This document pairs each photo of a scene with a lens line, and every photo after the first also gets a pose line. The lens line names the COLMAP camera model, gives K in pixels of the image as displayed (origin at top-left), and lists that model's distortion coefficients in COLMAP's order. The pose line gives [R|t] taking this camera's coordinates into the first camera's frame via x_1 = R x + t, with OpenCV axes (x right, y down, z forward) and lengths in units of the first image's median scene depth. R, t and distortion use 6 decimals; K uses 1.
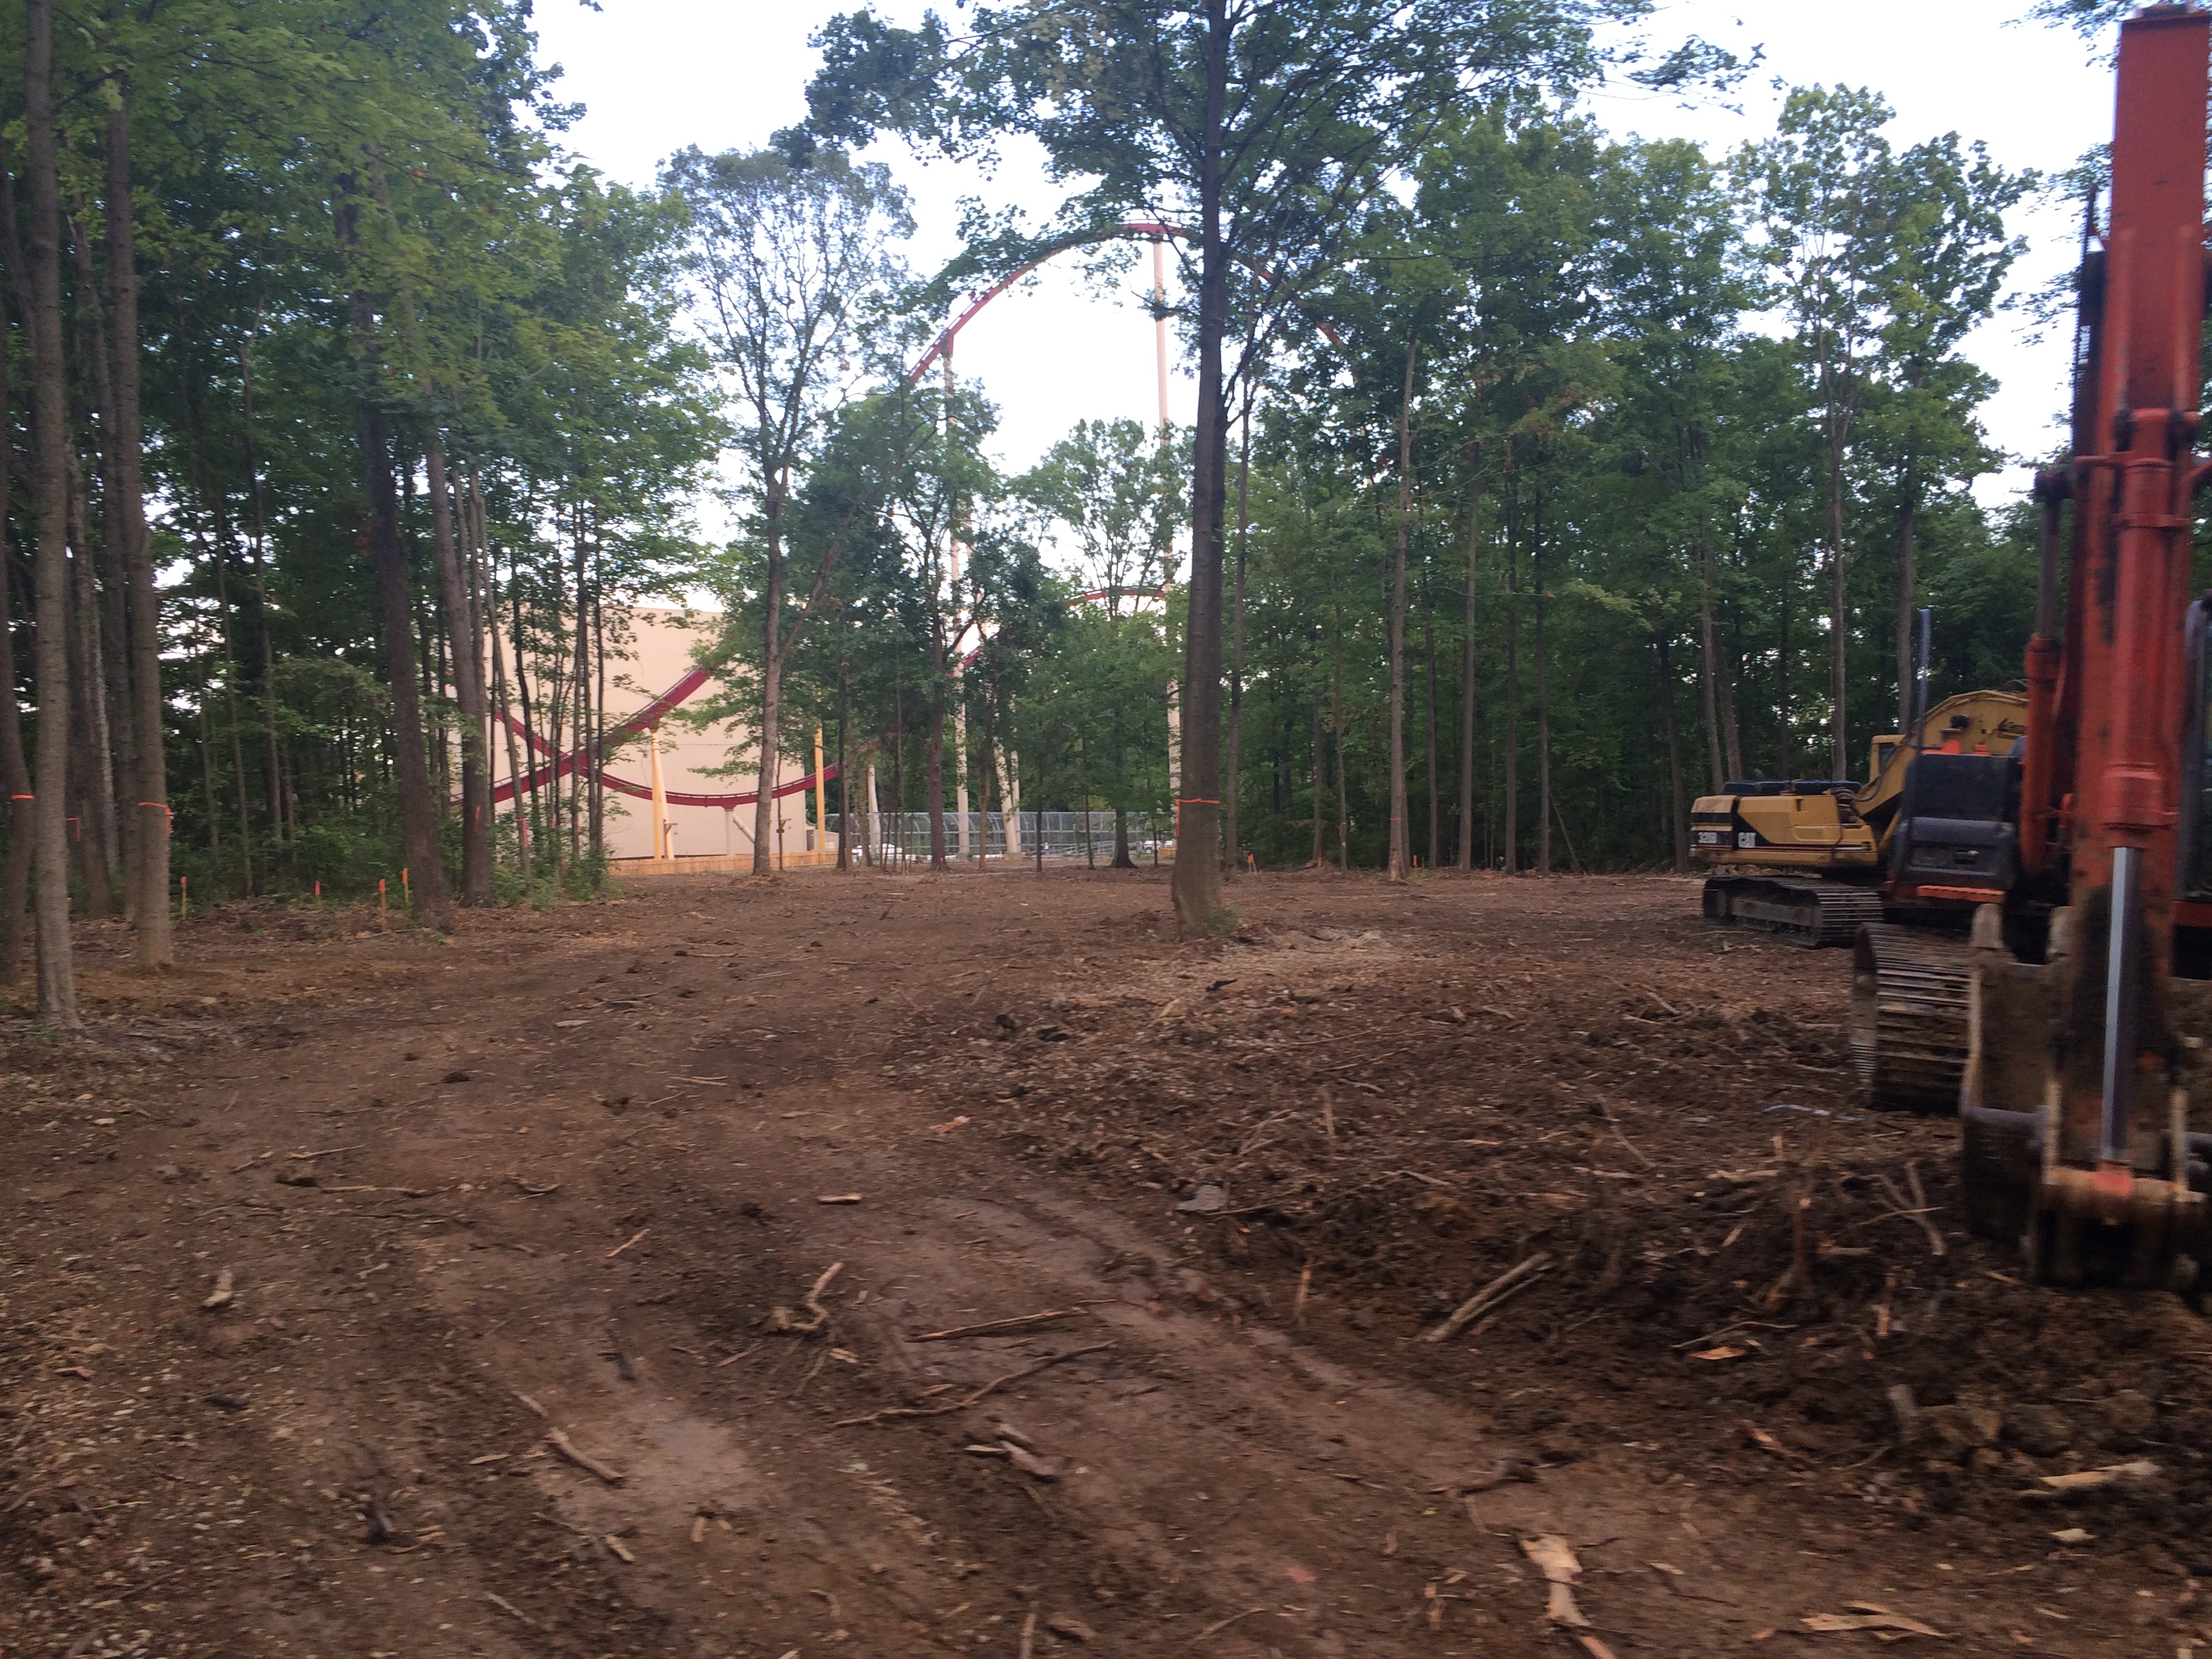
lens RADIAL K [[1948.9, 0, 1106.0], [0, 1948.9, 829.5], [0, 0, 1]] dist [0.062282, -0.014635]
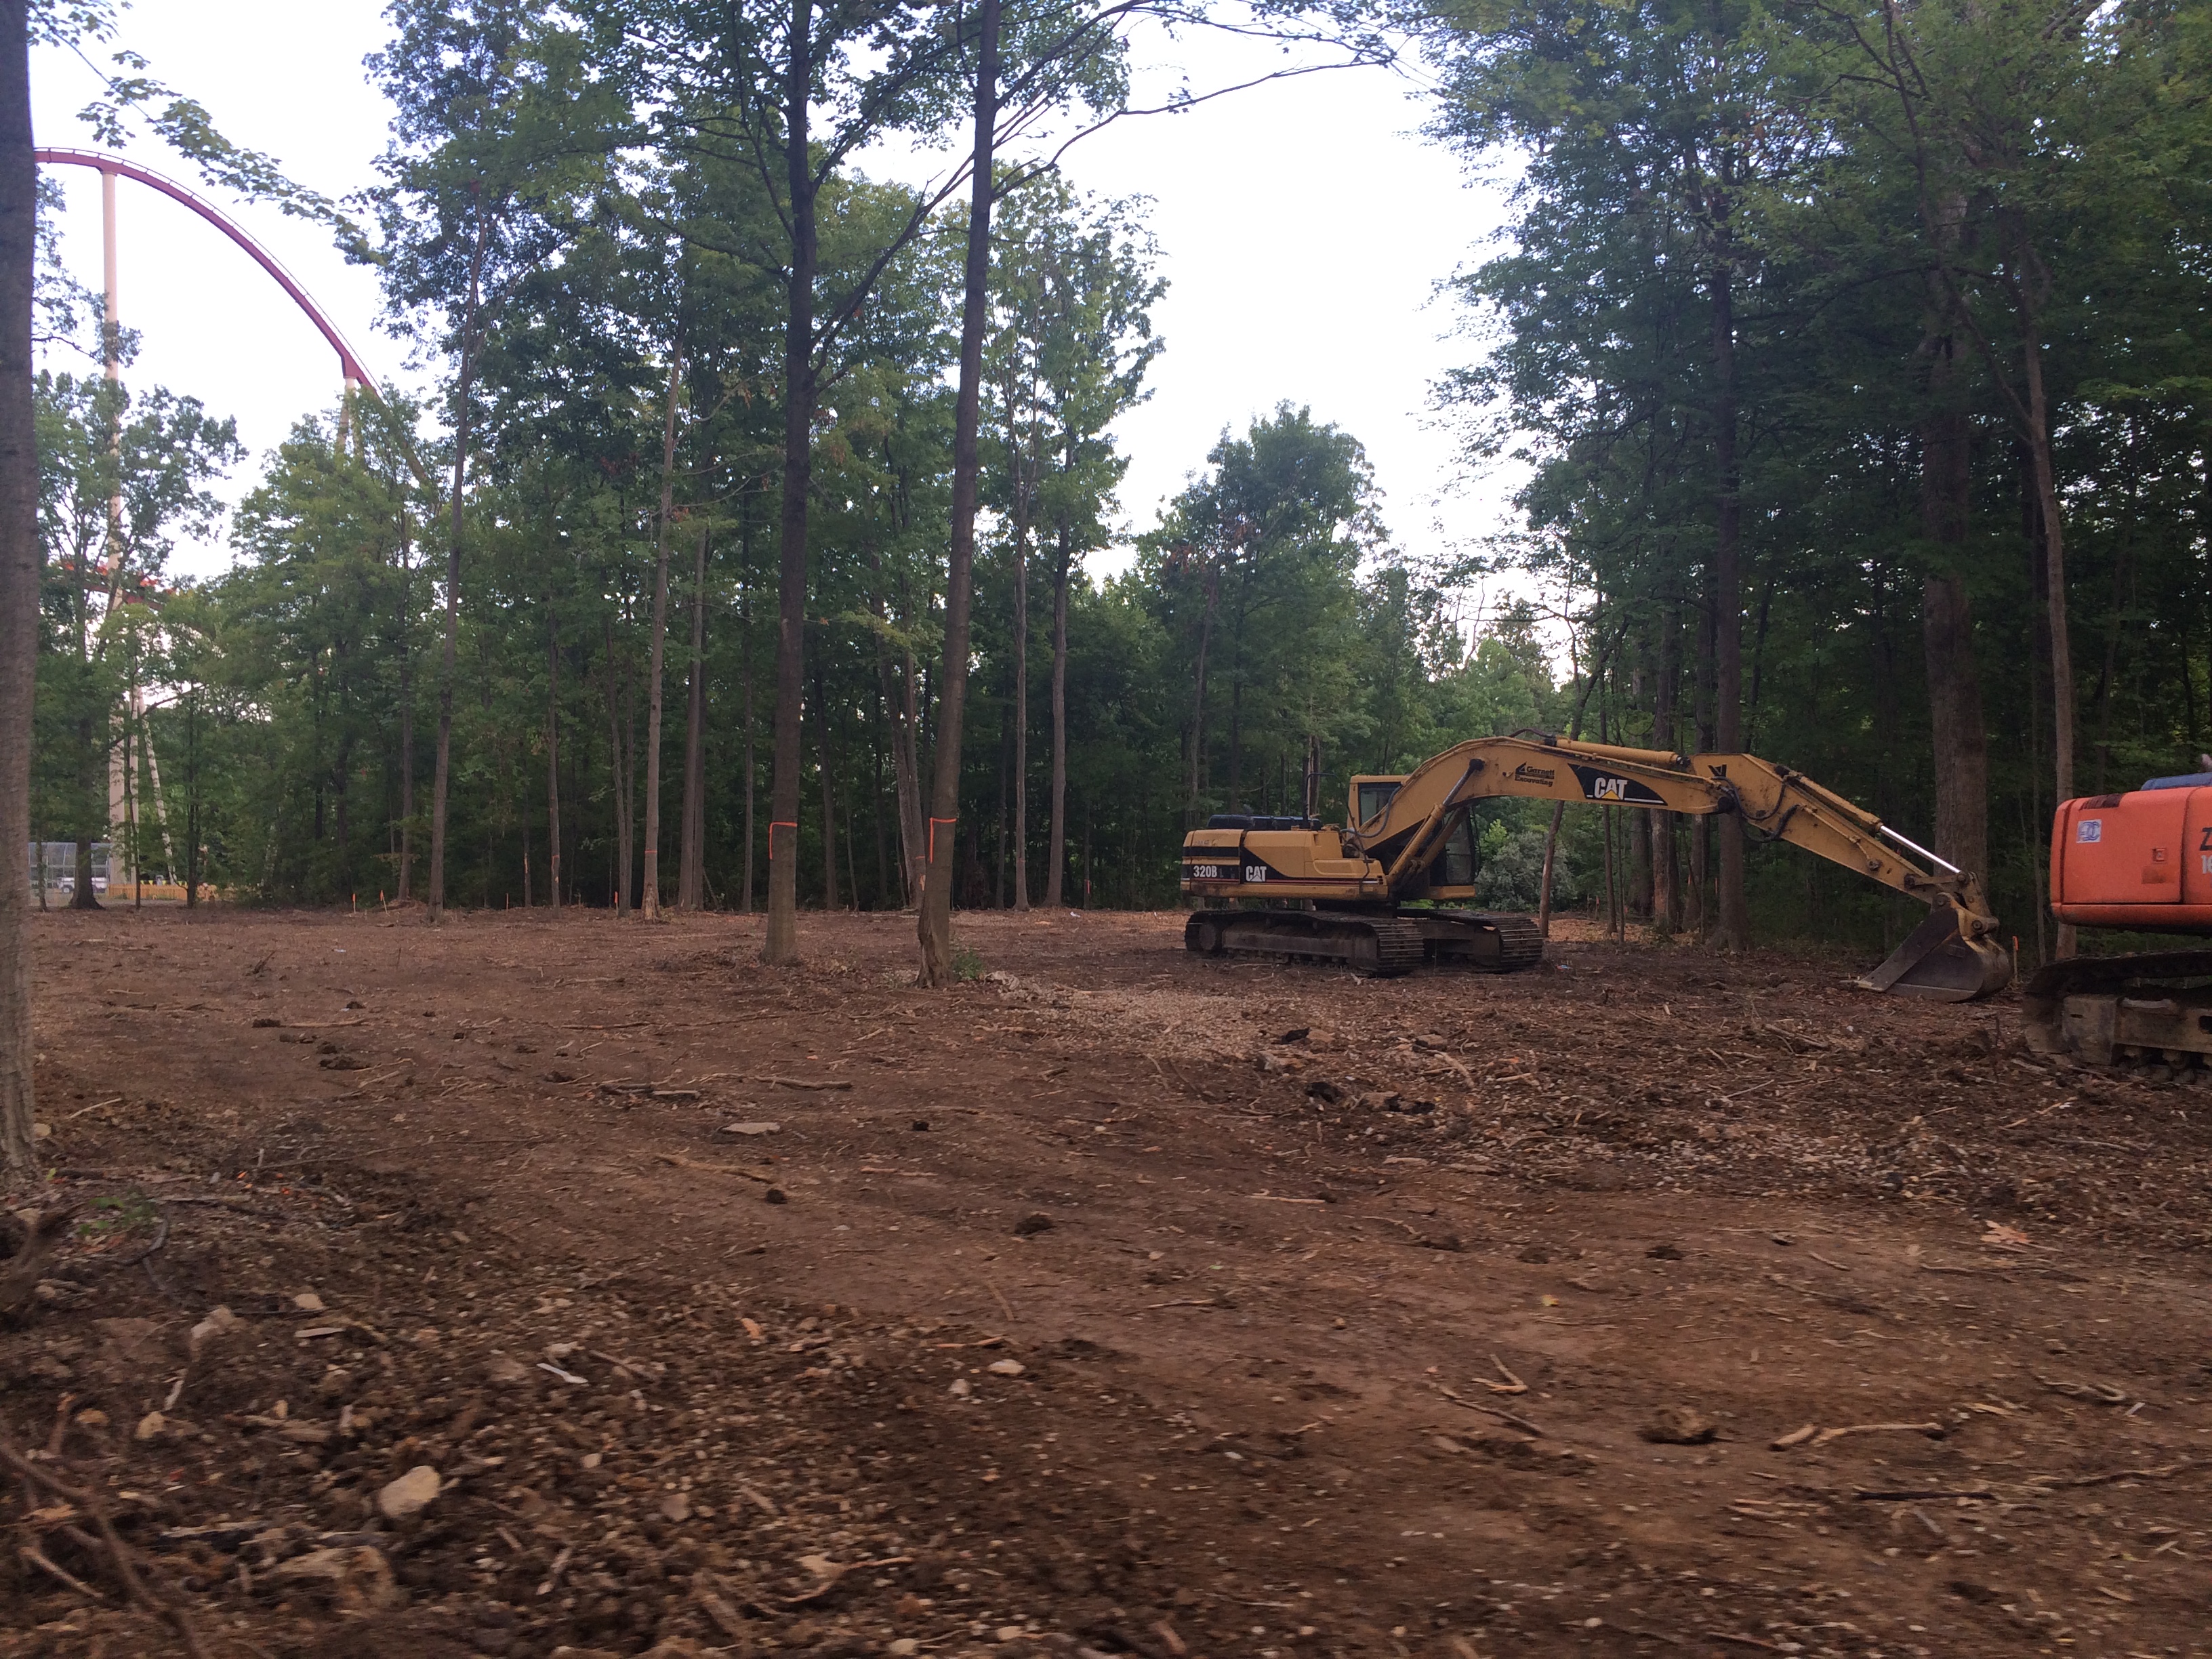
lens RADIAL K [[1948.9, 0, 1106.0], [0, 1948.9, 829.5], [0, 0, 1]] dist [0.062282, -0.014635]
pose [[0.850292, 0.023695, 0.525777, -0.256847], [-0.011838, 0.999594, -0.025905, 0.009158], [-0.526178, 0.015802, 0.850228, 0.175860]]
